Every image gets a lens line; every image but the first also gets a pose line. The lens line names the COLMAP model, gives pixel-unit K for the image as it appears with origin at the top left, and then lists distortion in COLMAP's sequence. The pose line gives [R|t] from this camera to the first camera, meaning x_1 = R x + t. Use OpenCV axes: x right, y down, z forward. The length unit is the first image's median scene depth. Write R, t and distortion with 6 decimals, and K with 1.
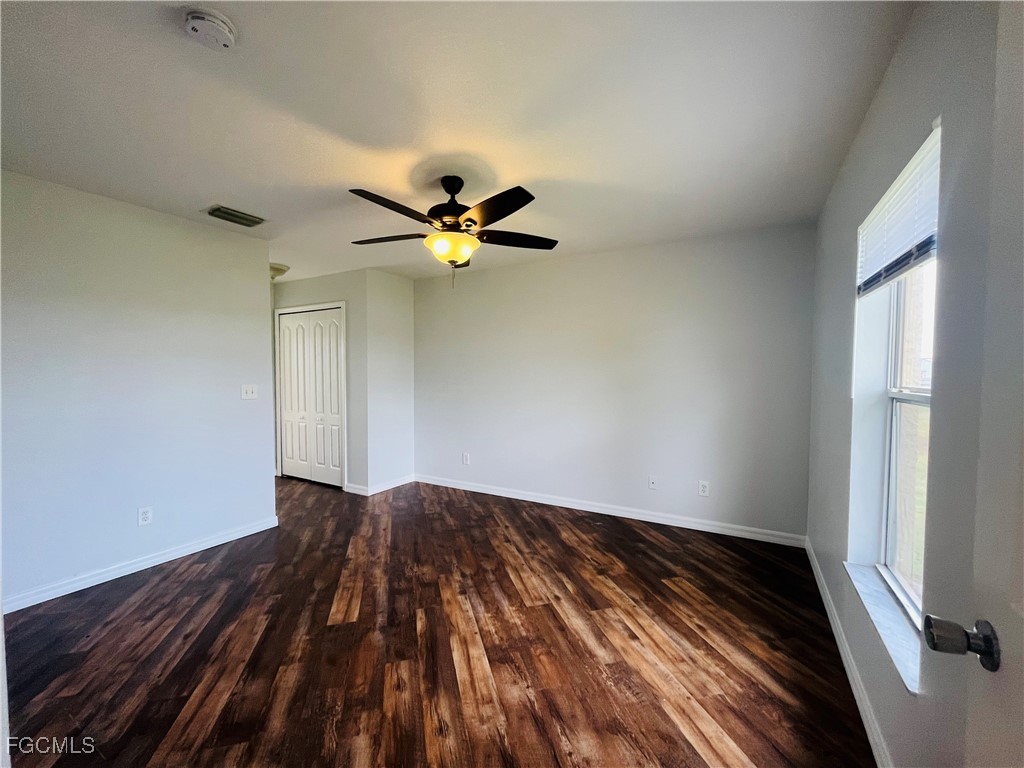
lens RADIAL K [[413.7, 0, 508.5], [0, 413.7, 387.1], [0, 0, 1]] dist [-0.002060, -0.000035]
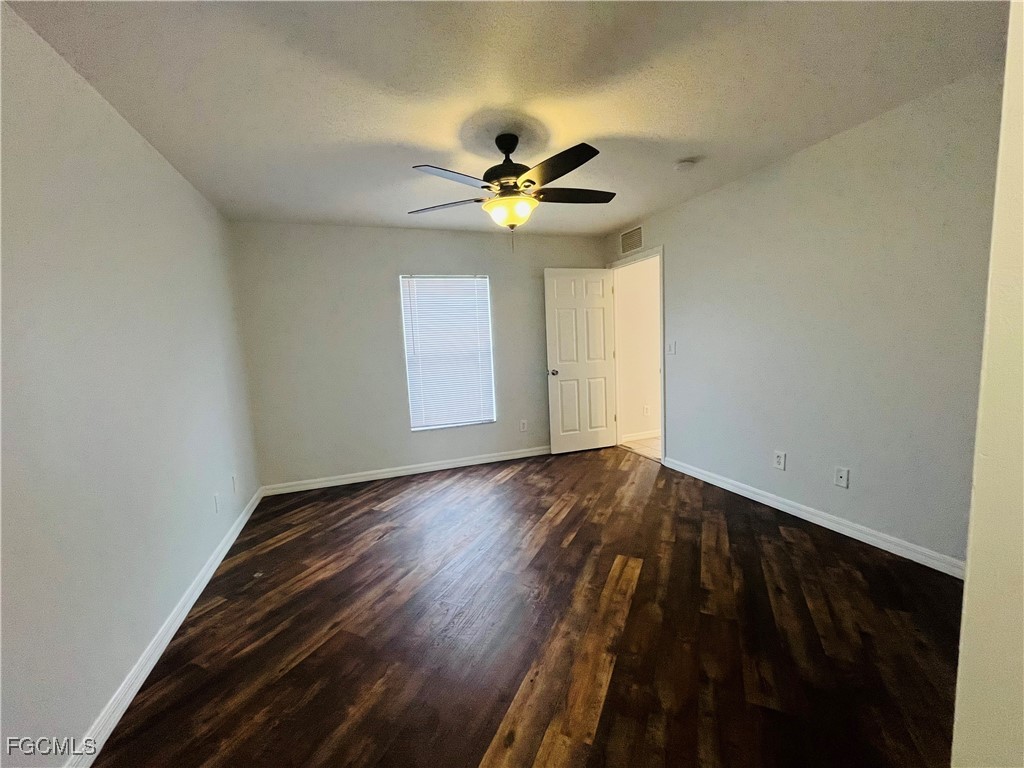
lens RADIAL K [[413.7, 0, 508.5], [0, 413.7, 387.1], [0, 0, 1]] dist [-0.002060, -0.000035]
pose [[-0.760838, -0.035347, 0.647979, -0.865594], [0.072195, 0.987707, 0.138648, -0.062949], [-0.644914, 0.152270, -0.748933, 1.990244]]
